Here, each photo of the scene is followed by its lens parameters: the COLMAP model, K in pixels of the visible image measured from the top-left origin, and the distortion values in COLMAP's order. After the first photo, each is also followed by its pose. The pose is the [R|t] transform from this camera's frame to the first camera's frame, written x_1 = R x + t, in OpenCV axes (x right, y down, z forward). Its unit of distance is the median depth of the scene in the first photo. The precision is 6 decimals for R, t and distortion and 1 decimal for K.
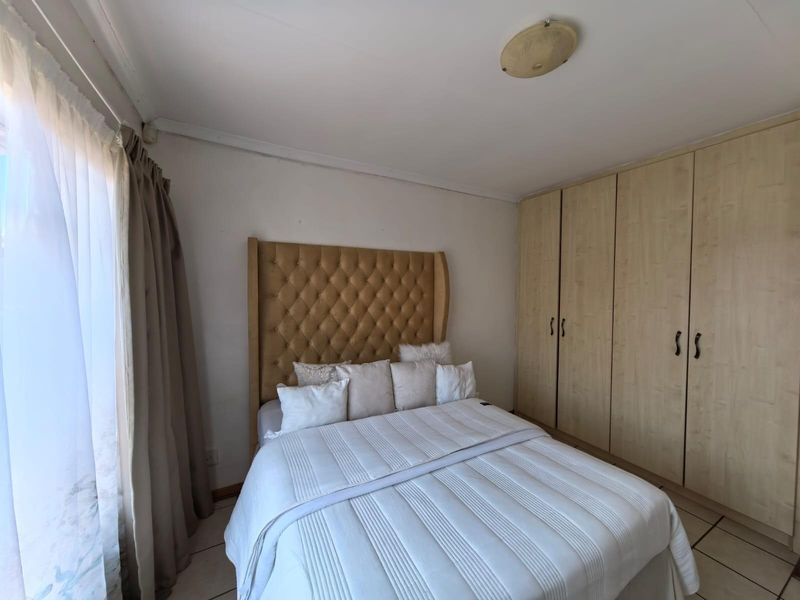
lens RADIAL K [[302.6, 0, 408.6], [0, 302.6, 295.2], [0, 0, 1]] dist [0.002562, 0.000462]
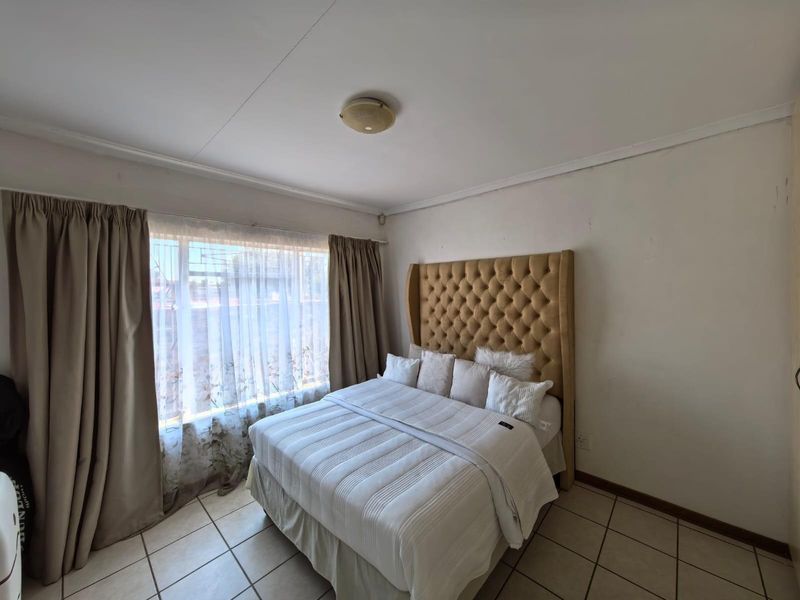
lens RADIAL K [[302.6, 0, 408.6], [0, 302.6, 295.2], [0, 0, 1]] dist [0.002562, 0.000462]
pose [[0.339475, 0.008162, -0.940580, 0.965419], [0.000064, 0.999962, 0.008700, -0.034300], [0.940615, -0.003013, 0.339462, 0.404959]]
